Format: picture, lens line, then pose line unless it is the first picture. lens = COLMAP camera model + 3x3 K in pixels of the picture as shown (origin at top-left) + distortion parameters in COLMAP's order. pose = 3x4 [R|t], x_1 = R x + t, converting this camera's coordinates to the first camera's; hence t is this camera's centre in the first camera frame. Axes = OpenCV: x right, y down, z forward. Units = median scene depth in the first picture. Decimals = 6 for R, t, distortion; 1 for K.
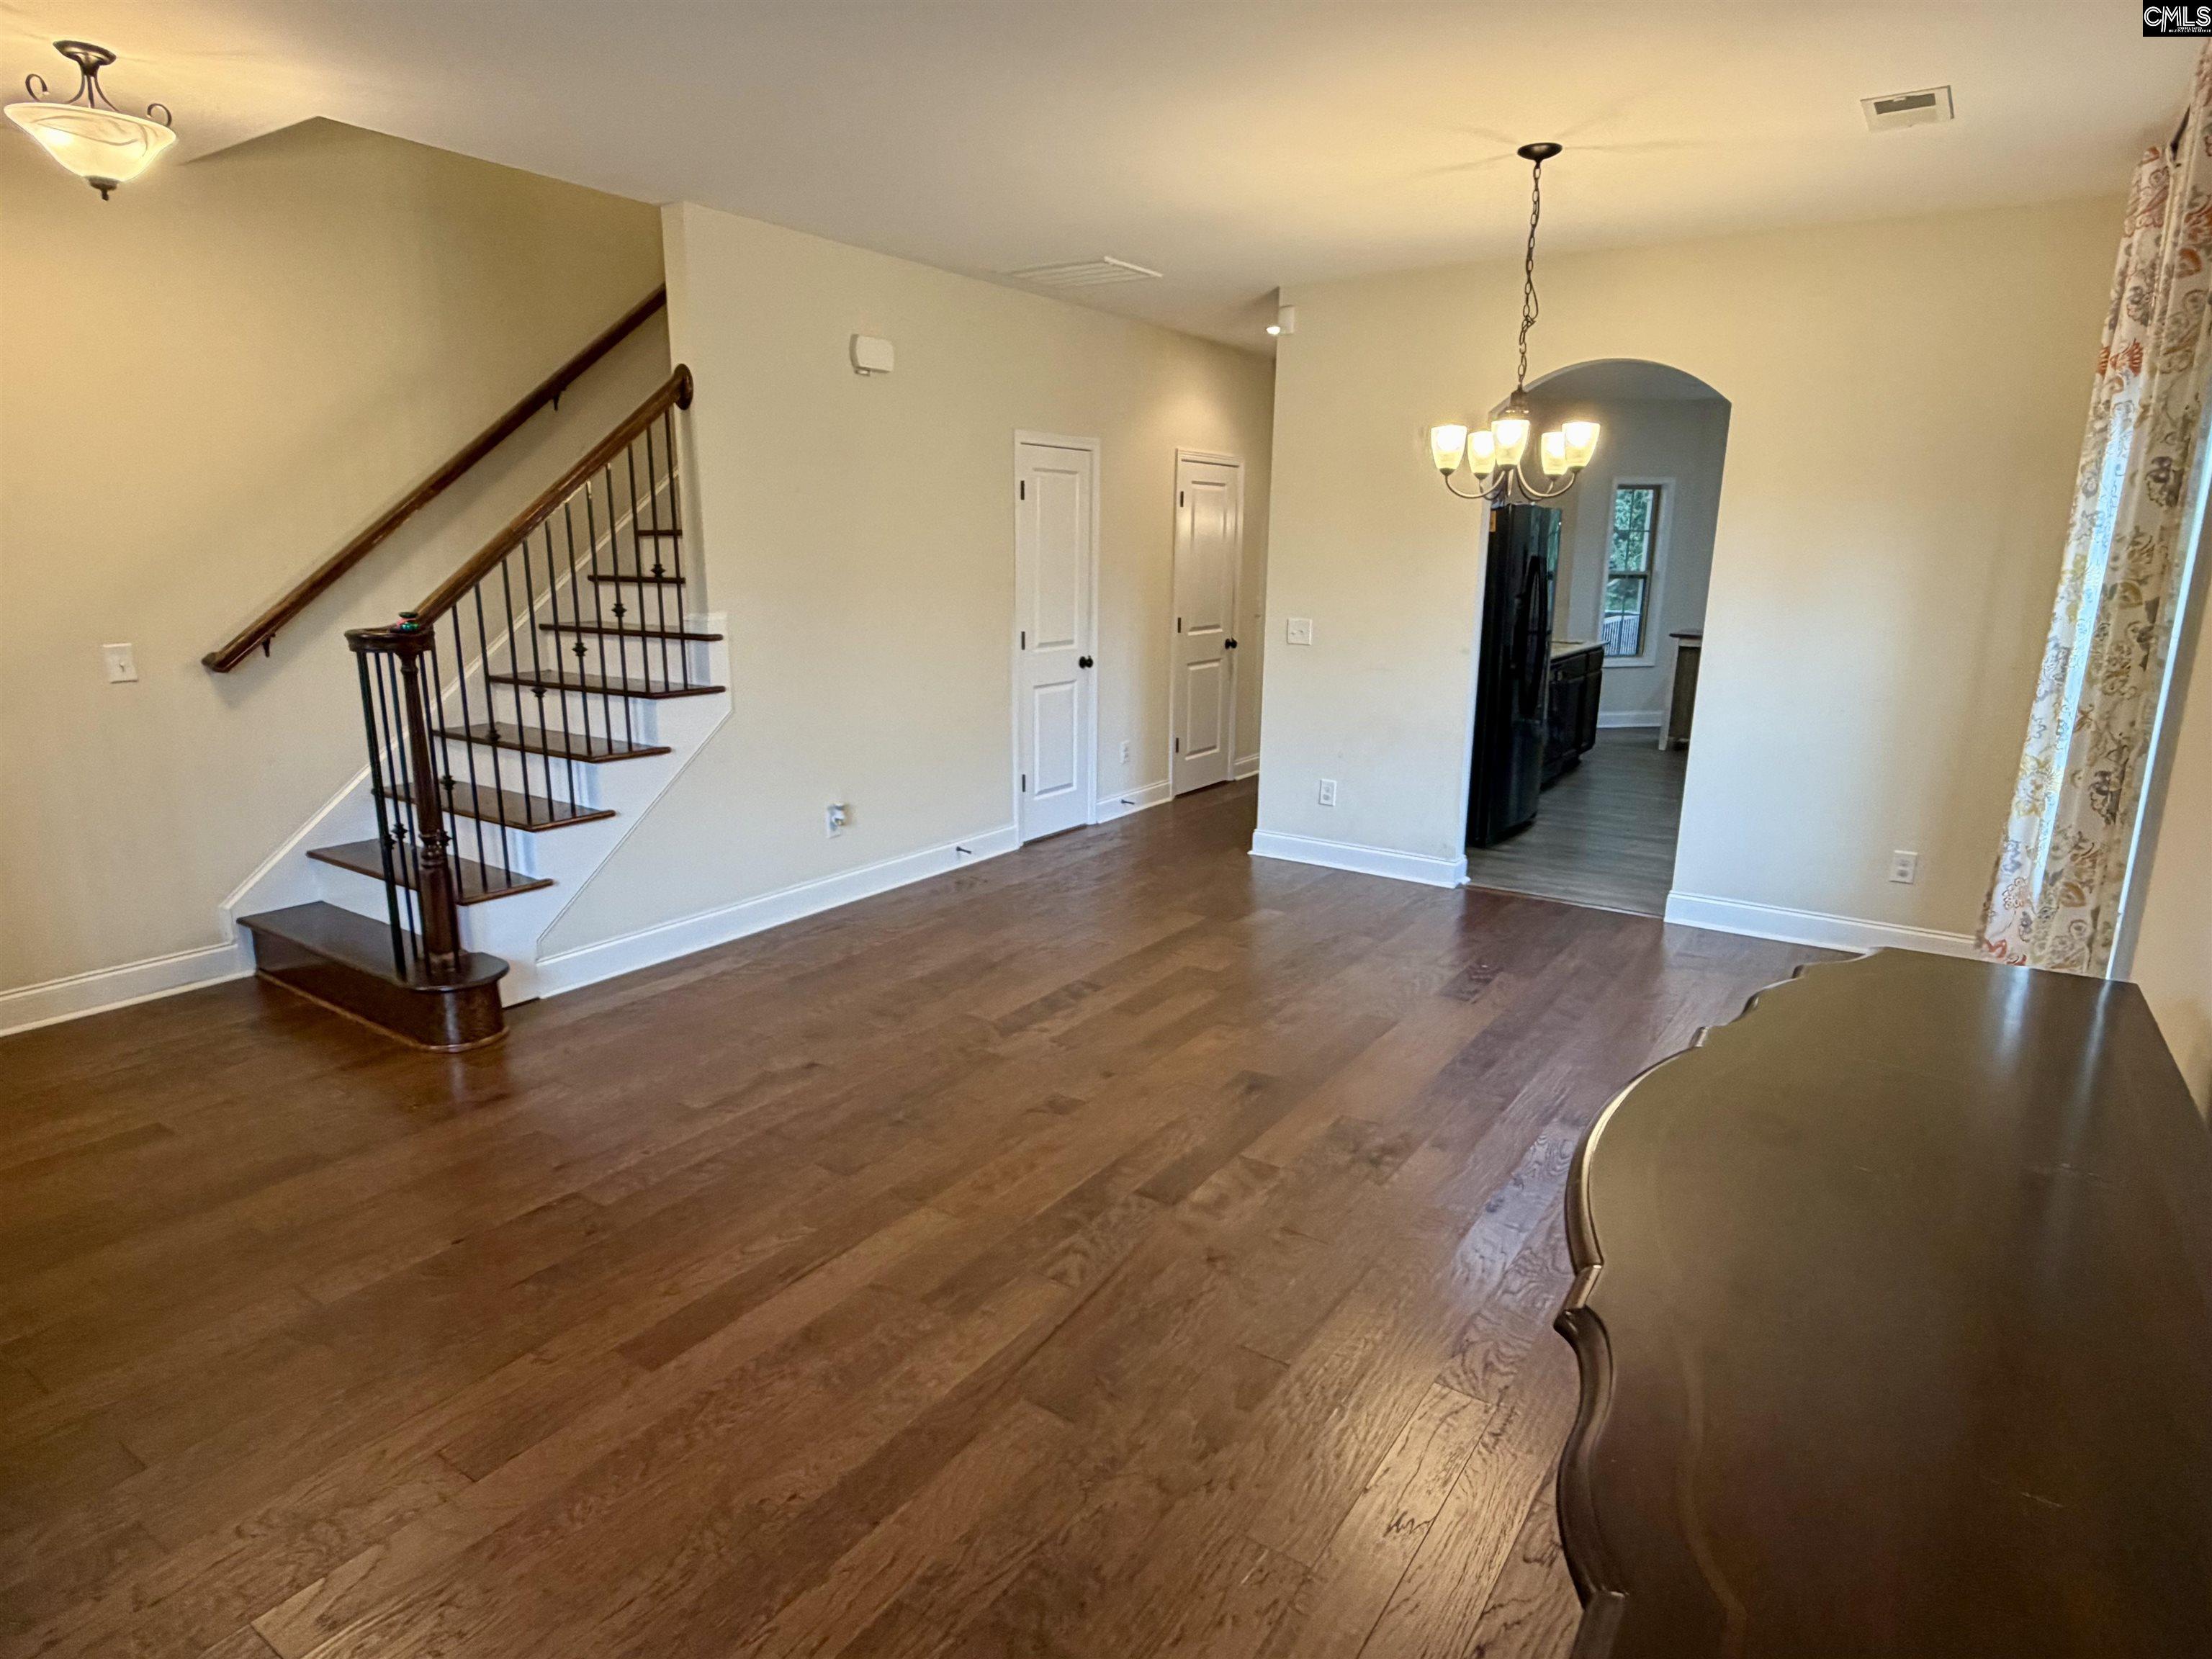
lens RADIAL K [[1255.7, 0, 1106.0], [0, 1255.7, 829.5], [0, 0, 1]] dist [-0.032802, 0.003415]
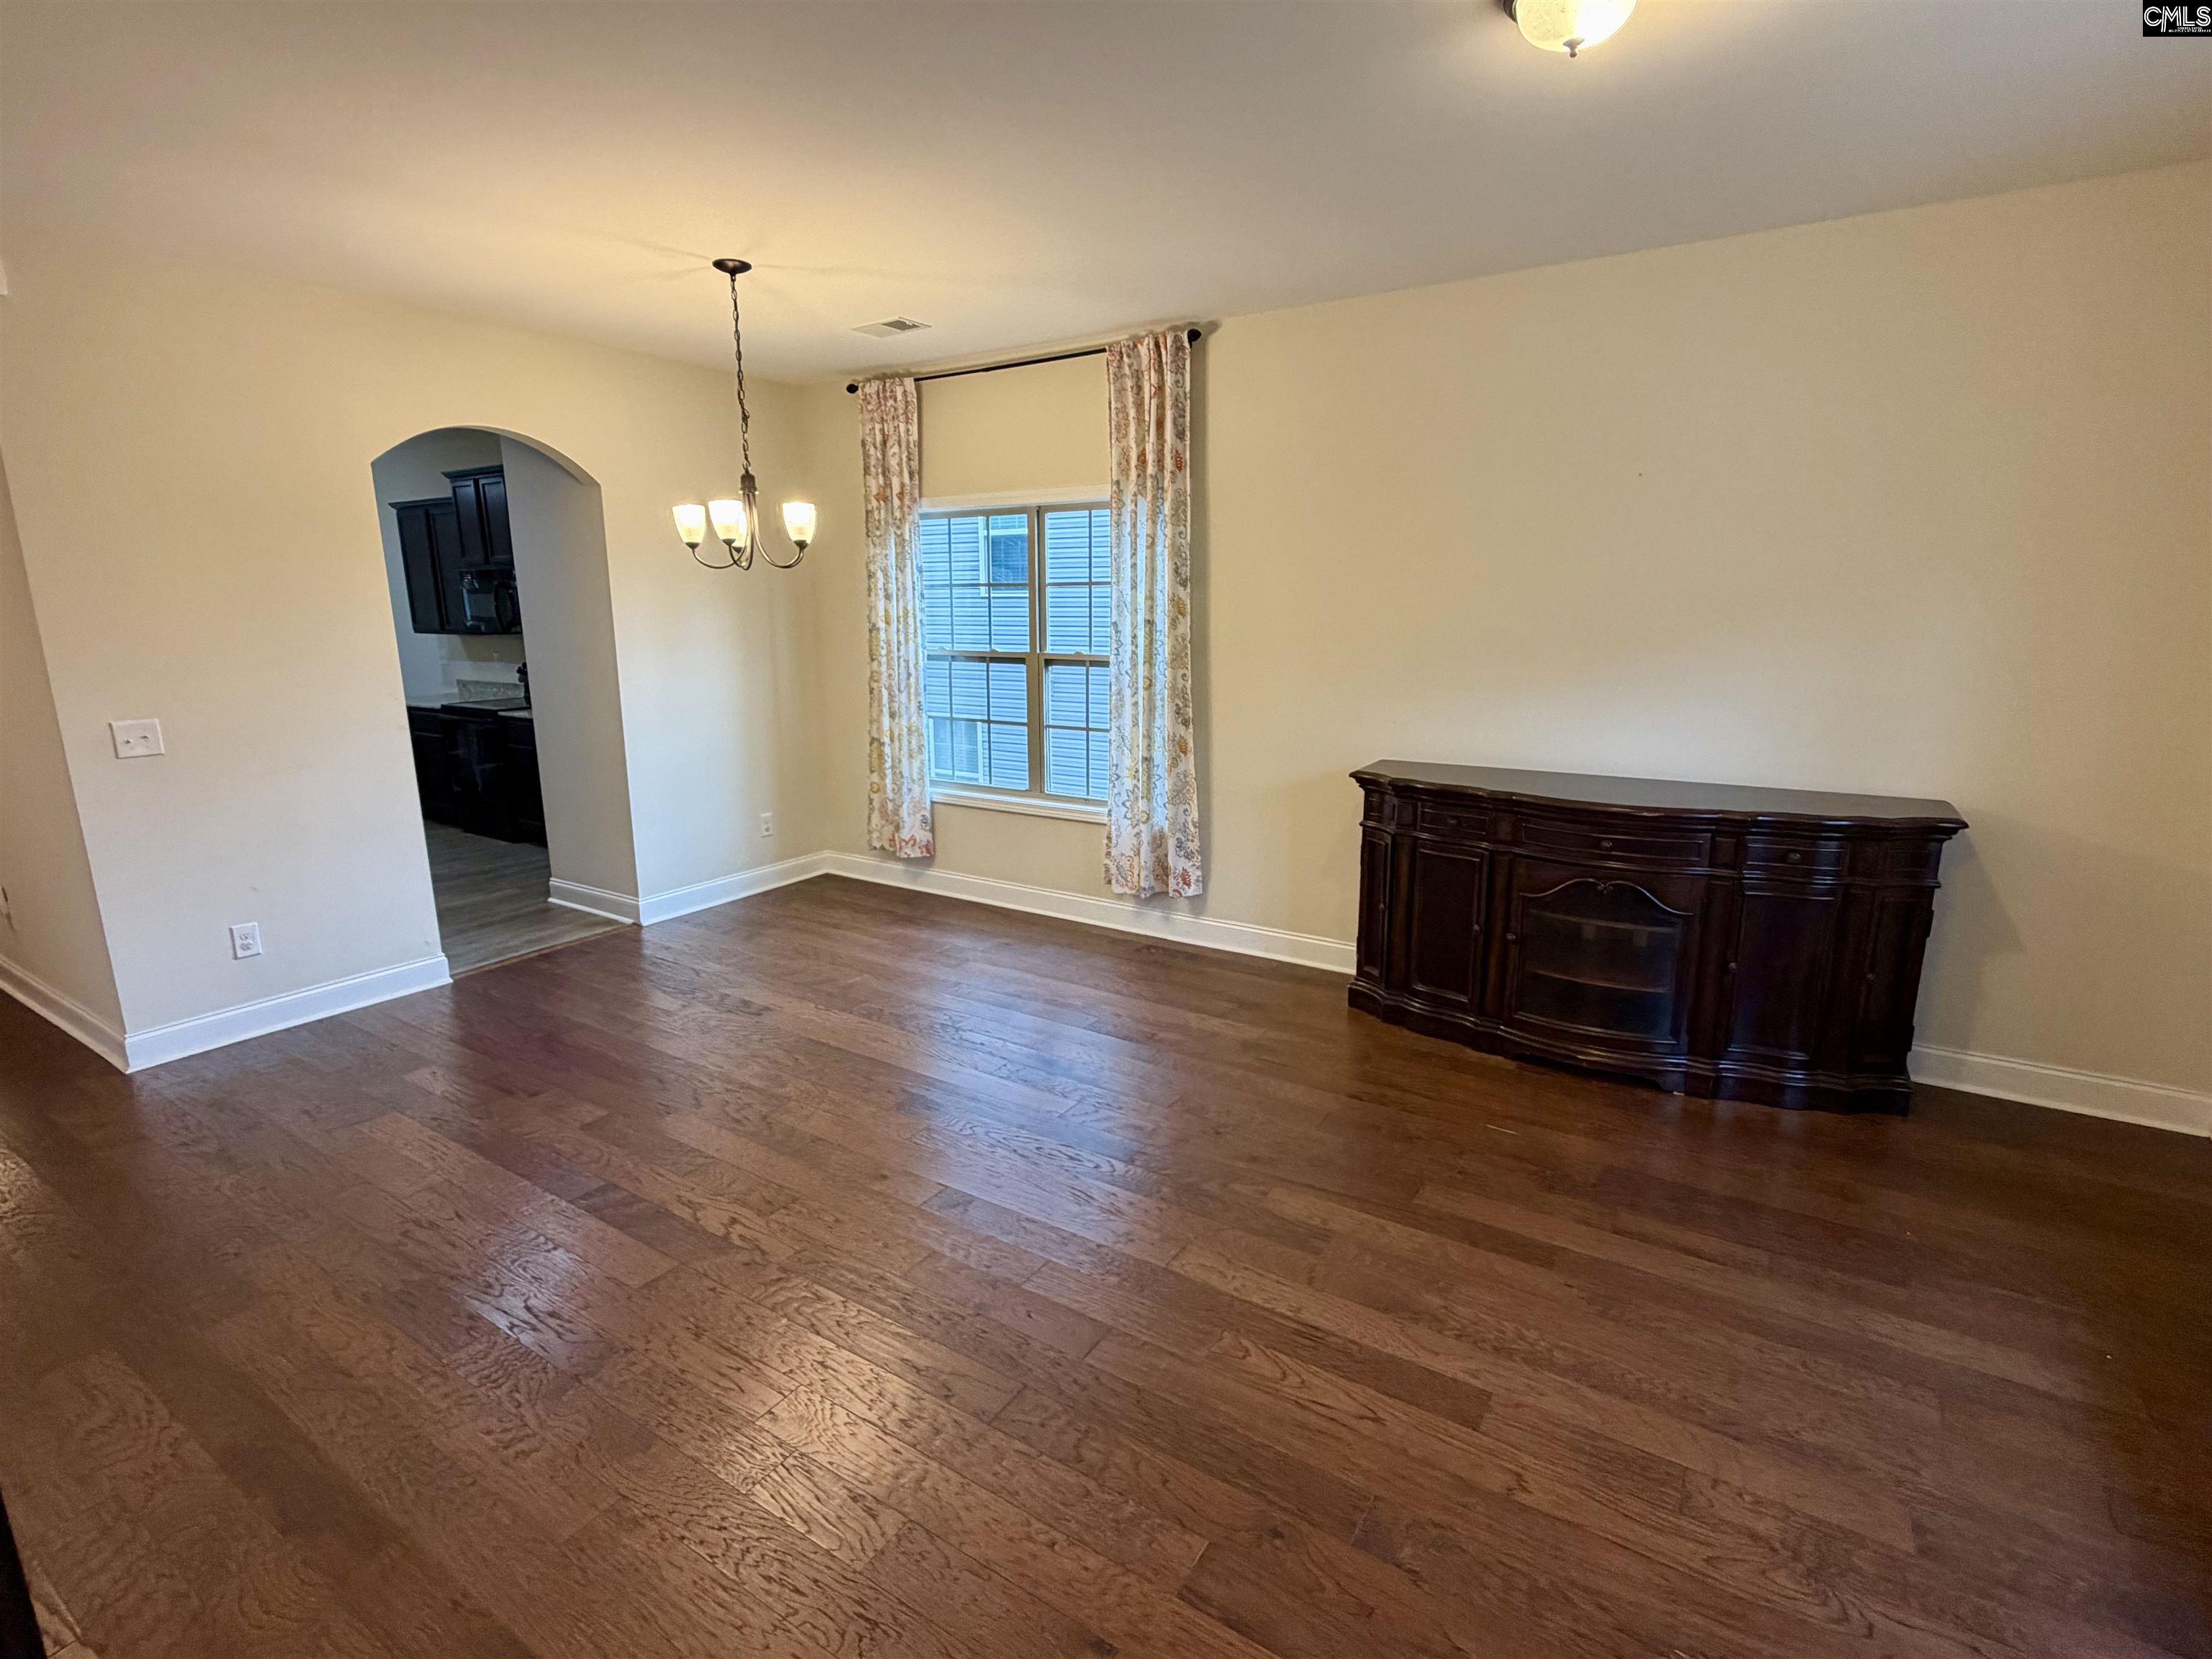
lens RADIAL K [[1057.0, 0, 1106.0], [0, 1057.0, 829.5], [0, 0, 1]] dist [-0.001179, -0.001477]
pose [[-0.017611, -0.224861, 0.974232, -0.659718], [0.221548, 0.949283, 0.223108, -0.180050], [-0.974990, 0.219769, 0.033100, 0.683055]]
